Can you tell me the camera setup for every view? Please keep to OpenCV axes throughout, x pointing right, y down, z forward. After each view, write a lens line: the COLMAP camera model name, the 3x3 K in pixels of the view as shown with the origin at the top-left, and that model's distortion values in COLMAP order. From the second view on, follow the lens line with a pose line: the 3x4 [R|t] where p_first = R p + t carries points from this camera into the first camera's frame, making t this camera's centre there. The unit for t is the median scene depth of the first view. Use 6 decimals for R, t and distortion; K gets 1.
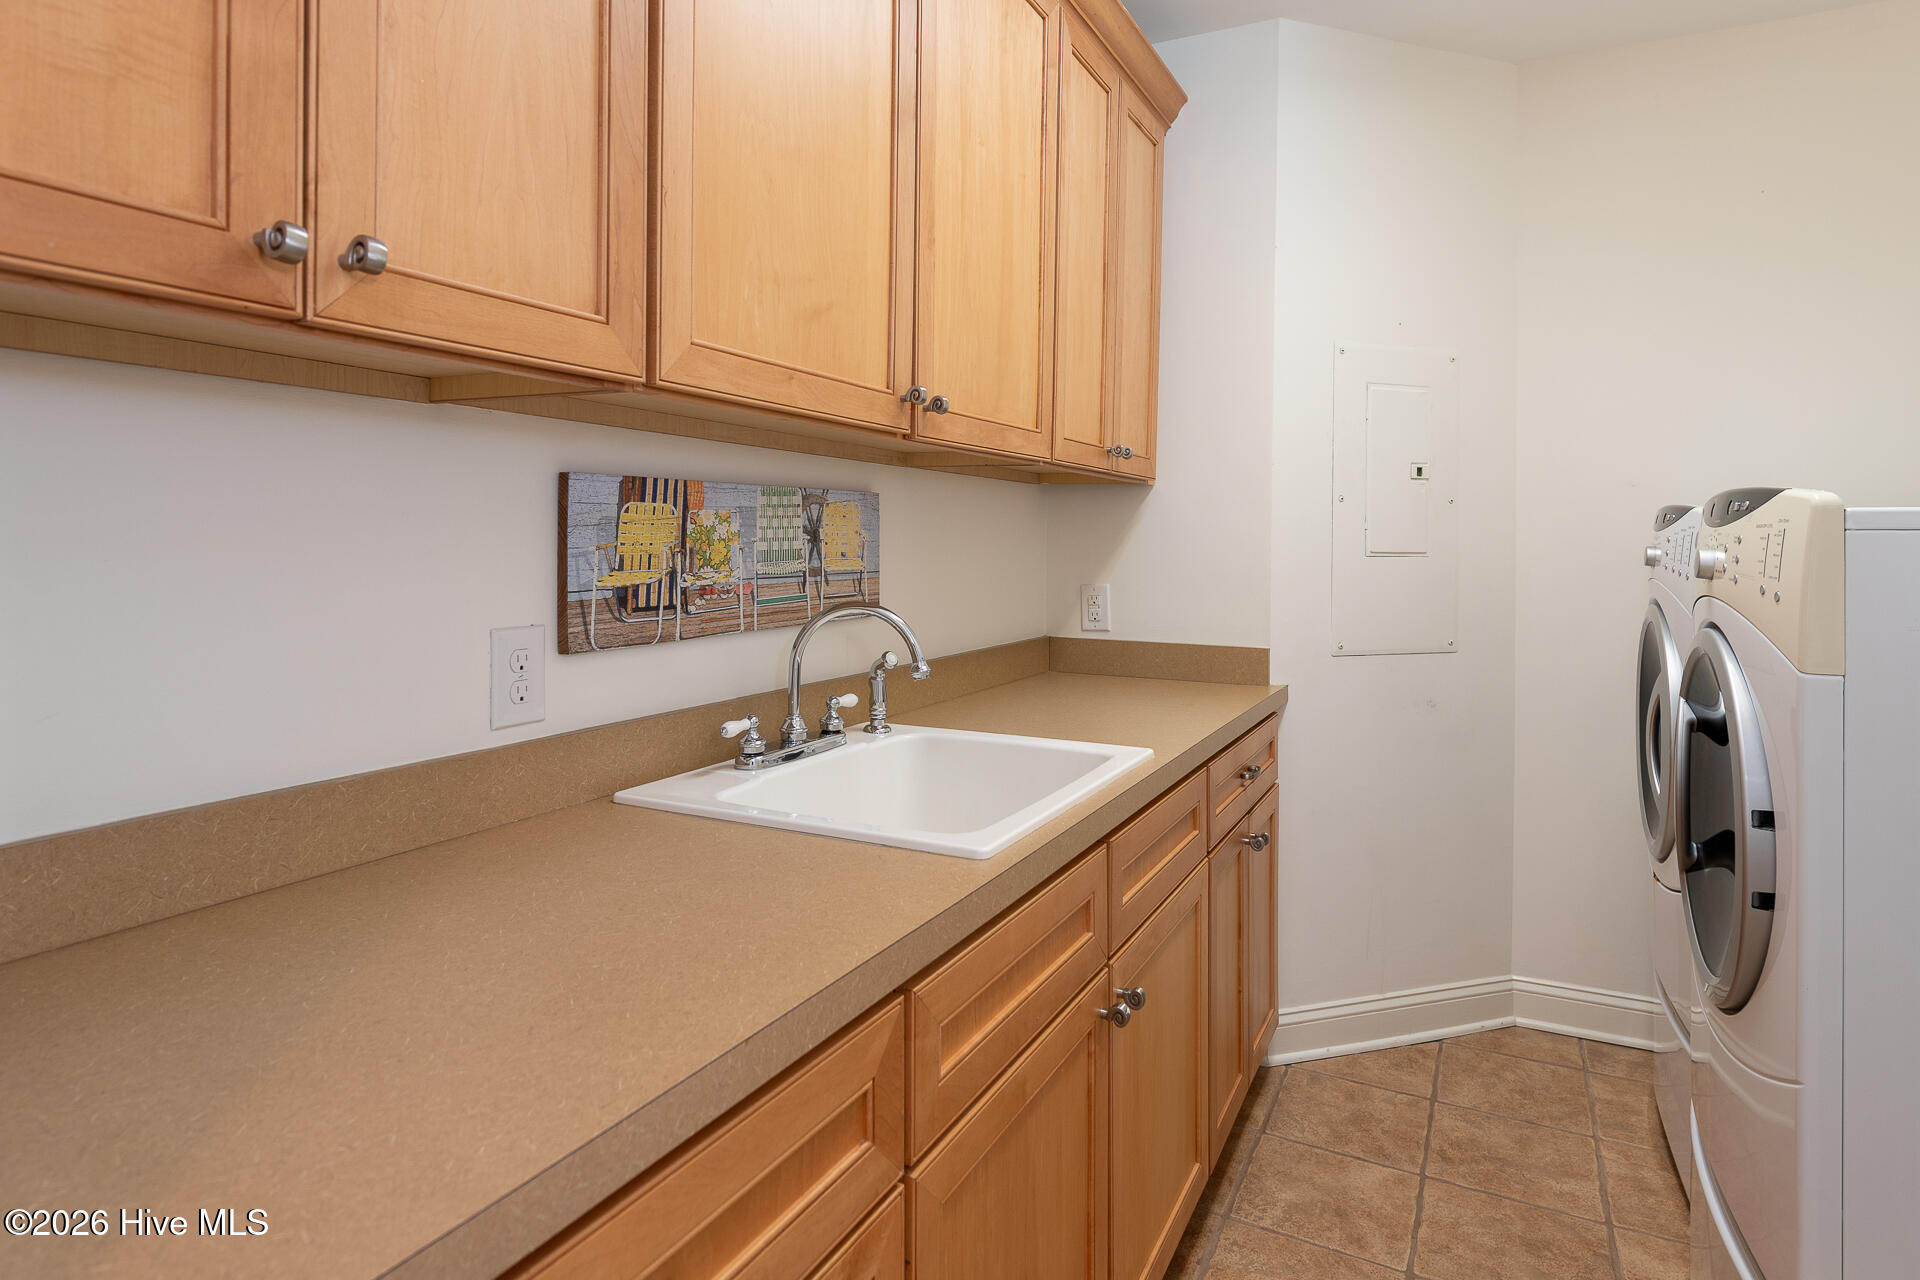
lens RADIAL K [[1050.3, 0, 971.2], [0, 1050.3, 563.9], [0, 0, 1]] dist [0.019589, -0.000161]
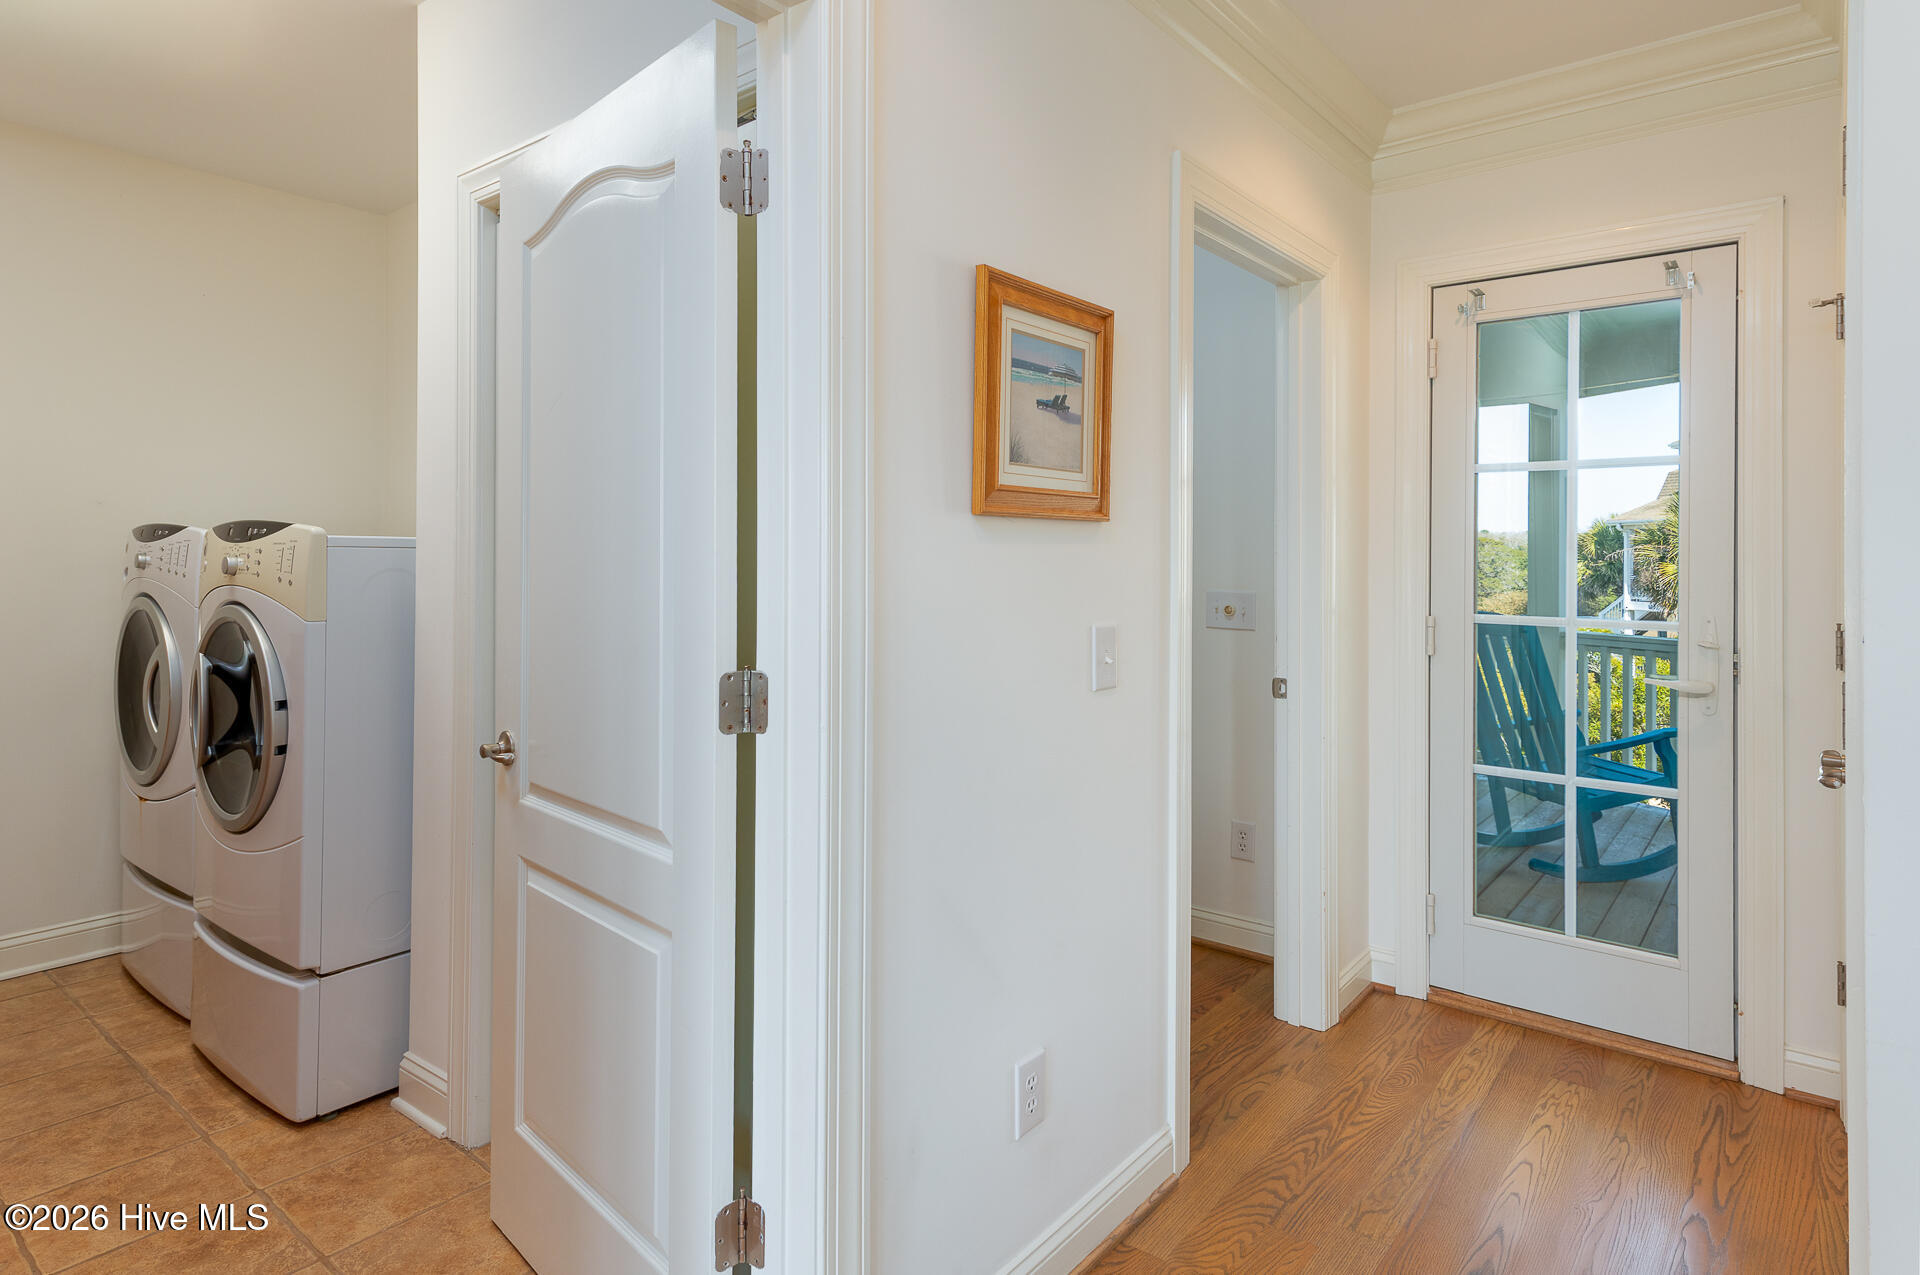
lens RADIAL K [[1050.3, 0, 971.2], [0, 1050.3, 561.4], [0, 0, 1]] dist [0.019589, -0.000161]
pose [[0.209811, 0.006338, 0.977721, -0.537689], [0.004416, 0.999963, -0.007430, 0.009196], [-0.977732, 0.005877, 0.209775, -0.369235]]
